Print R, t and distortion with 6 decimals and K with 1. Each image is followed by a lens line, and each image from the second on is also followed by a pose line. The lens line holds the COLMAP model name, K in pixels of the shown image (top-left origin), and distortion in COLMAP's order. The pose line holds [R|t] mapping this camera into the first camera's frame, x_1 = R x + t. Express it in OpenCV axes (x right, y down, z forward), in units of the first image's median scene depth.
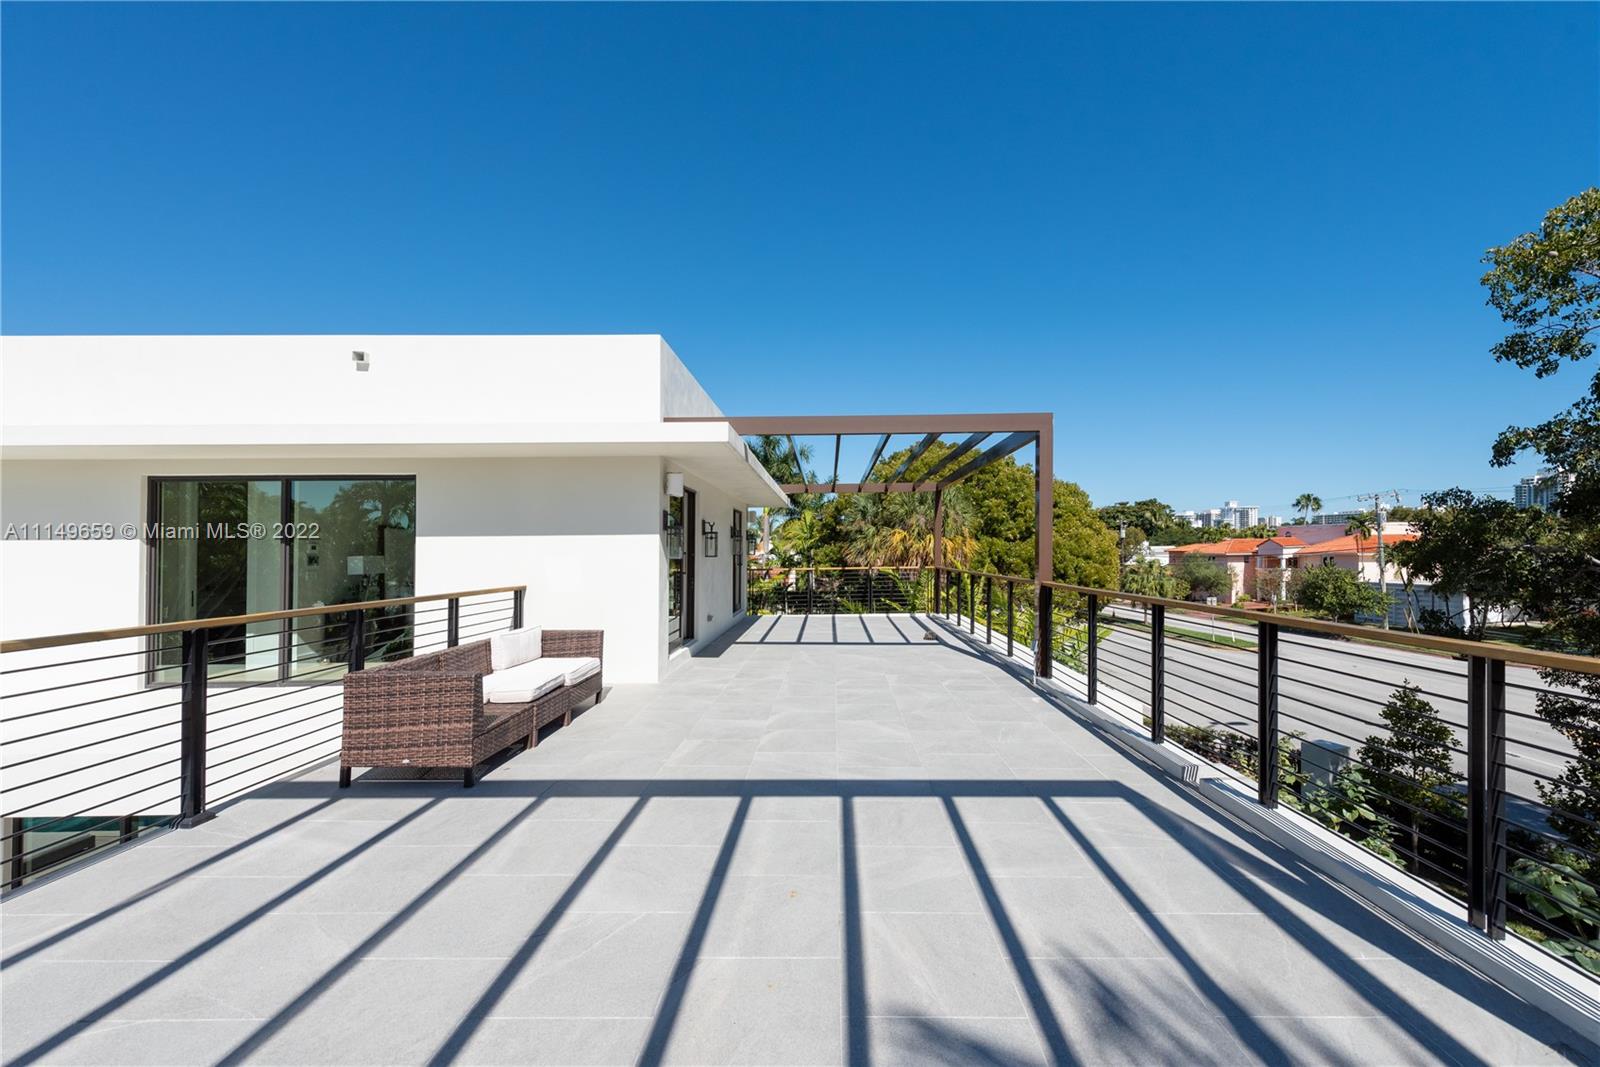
lens RADIAL K [[636.1, 0, 853.0], [0, 636.1, 552.7], [0, 0, 1]] dist [0.011686, -0.002654]
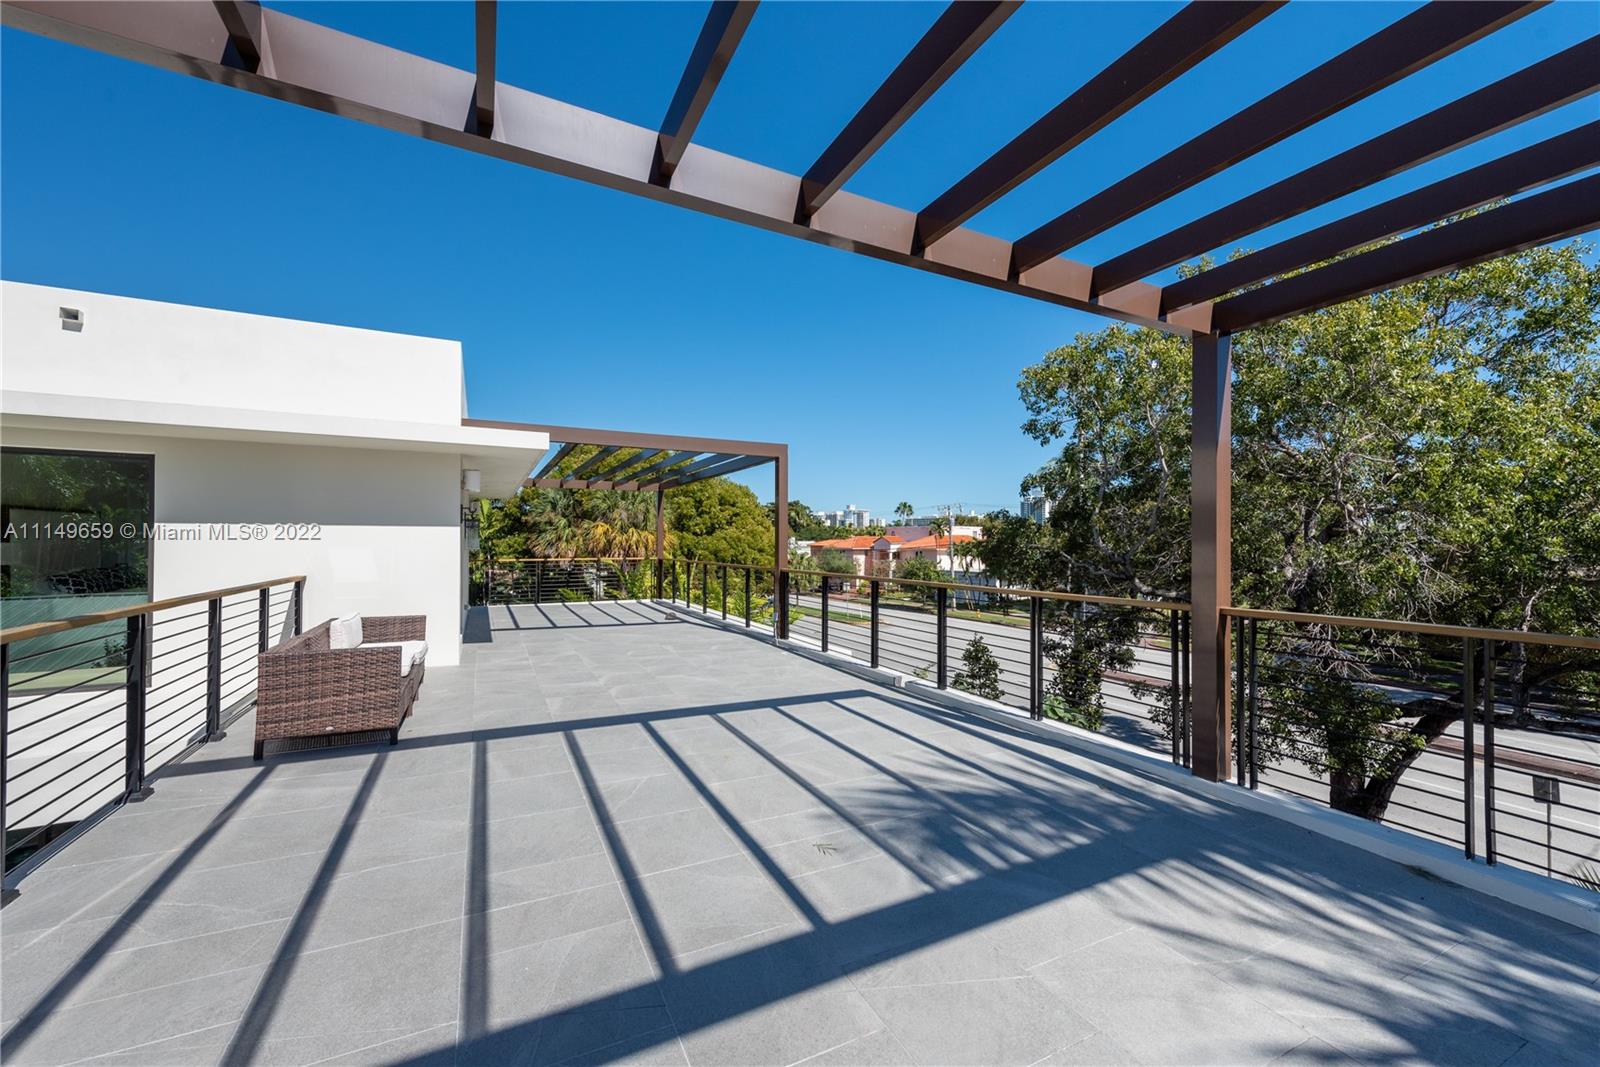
lens RADIAL K [[636.1, 0, 796.9], [0, 636.1, 538.6], [0, 0, 1]] dist [0.011686, -0.002654]
pose [[0.892550, 0.015399, 0.450686, -0.104473], [-0.010989, 0.999863, -0.012401, -0.000717], [-0.450815, 0.006116, 0.892596, -0.082408]]
